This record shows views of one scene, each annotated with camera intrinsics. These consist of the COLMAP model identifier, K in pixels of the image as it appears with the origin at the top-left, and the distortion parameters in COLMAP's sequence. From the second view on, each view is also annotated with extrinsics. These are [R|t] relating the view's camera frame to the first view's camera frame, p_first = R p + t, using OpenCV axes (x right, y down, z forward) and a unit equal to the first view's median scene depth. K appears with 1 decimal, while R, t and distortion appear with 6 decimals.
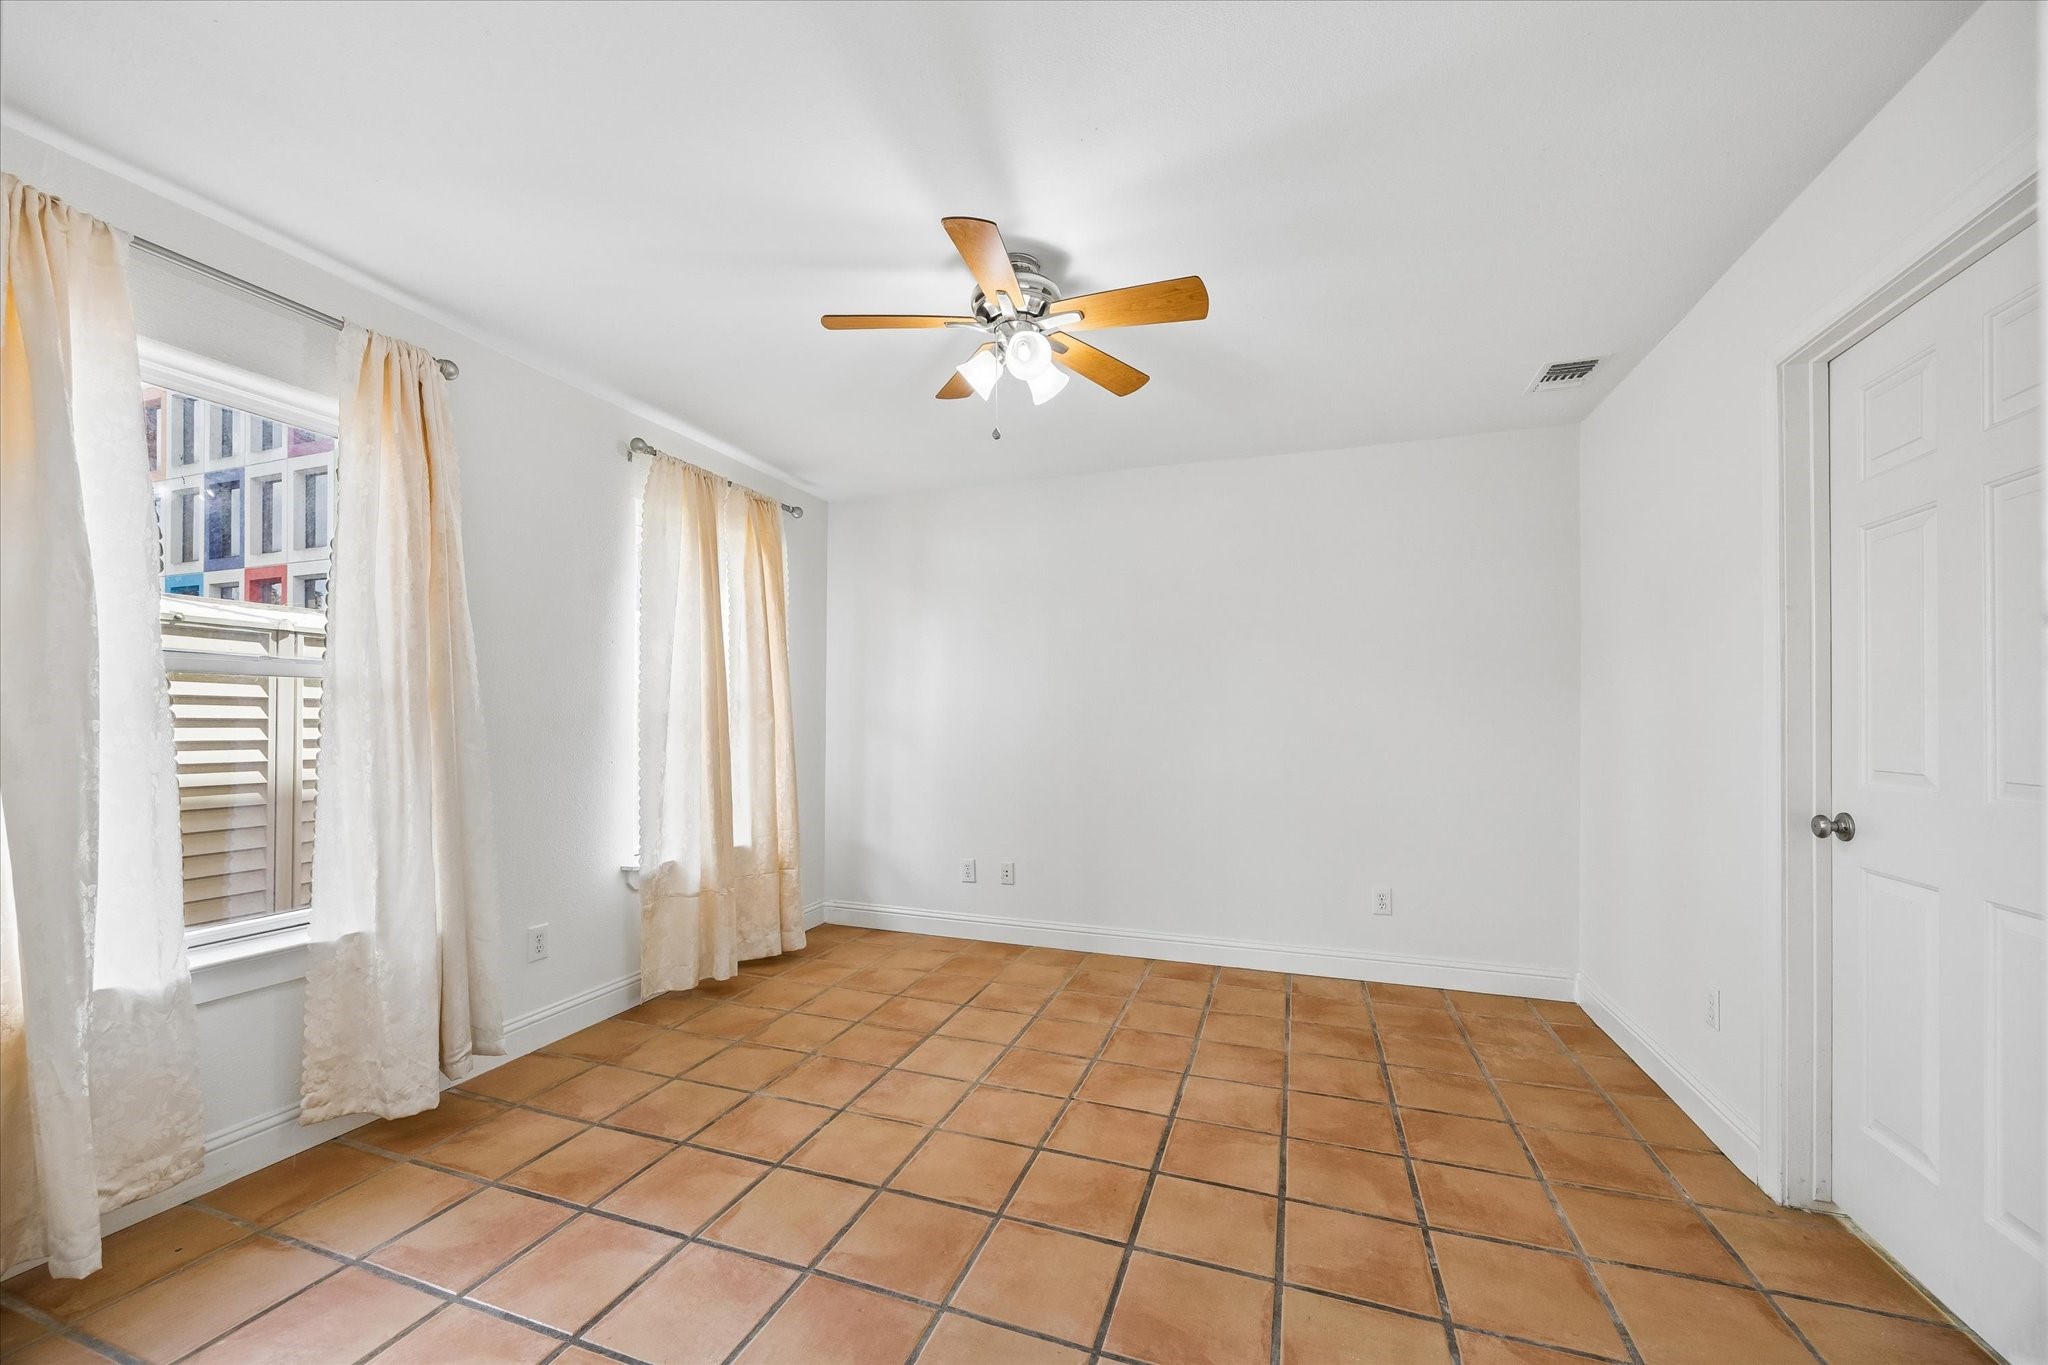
lens RADIAL K [[793.0, 0, 1018.9], [0, 793.0, 708.4], [0, 0, 1]] dist [-0.000292, -0.000075]
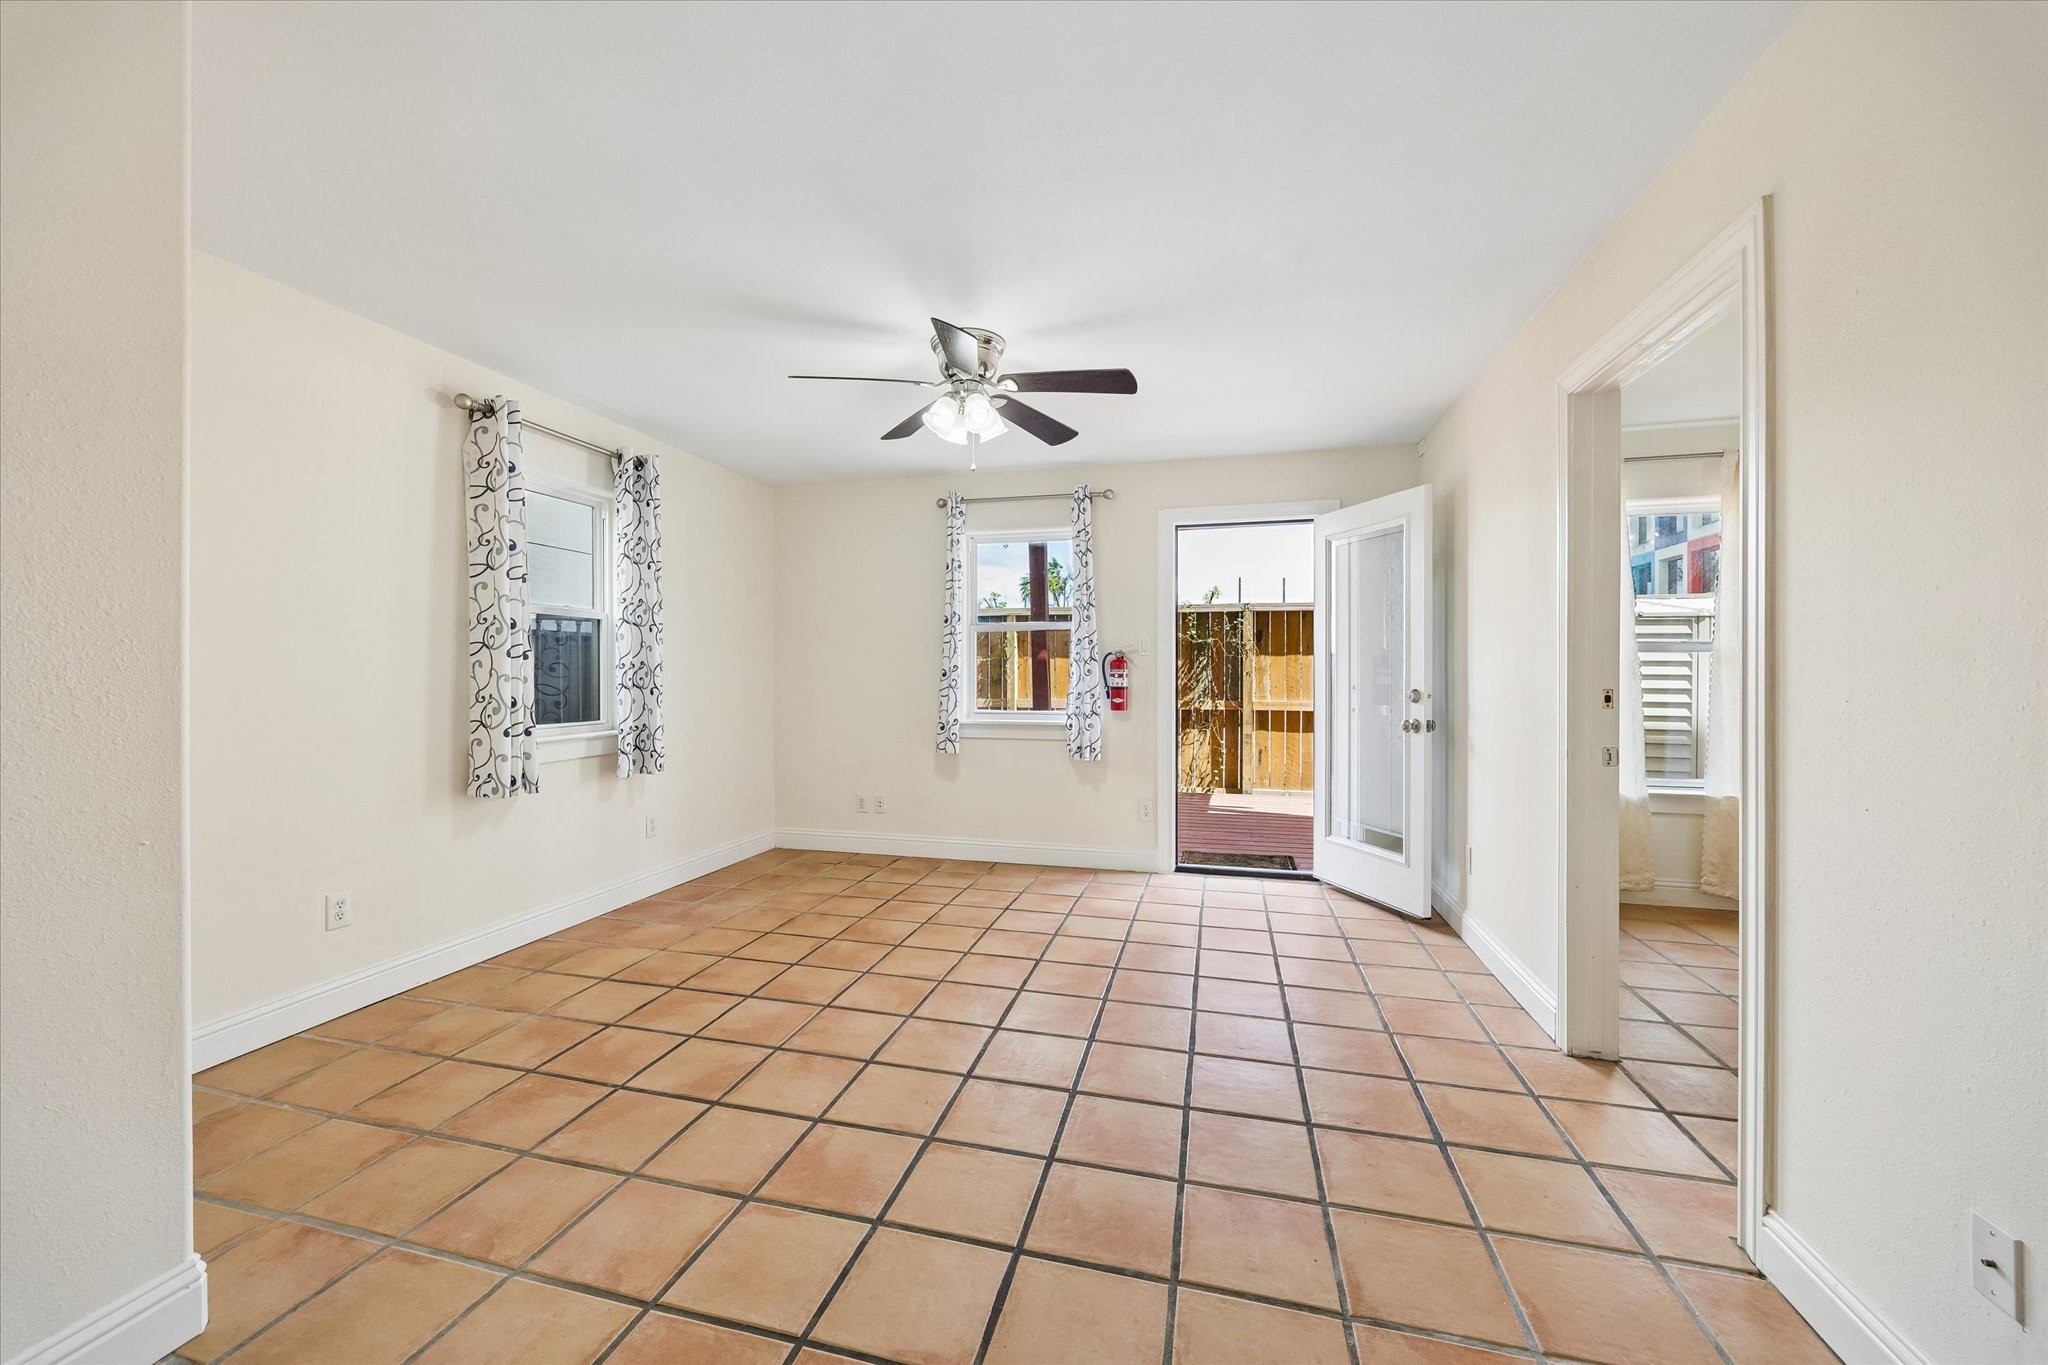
lens RADIAL K [[785.9, 0, 1019.9], [0, 785.9, 673.9], [0, 0, 1]] dist [0.000047, 0.000042]
pose [[0.091336, 0.003014, -0.995816, 0.761397], [0.006248, 0.999974, 0.003600, -0.003956], [0.995801, -0.006550, 0.091315, -0.735680]]
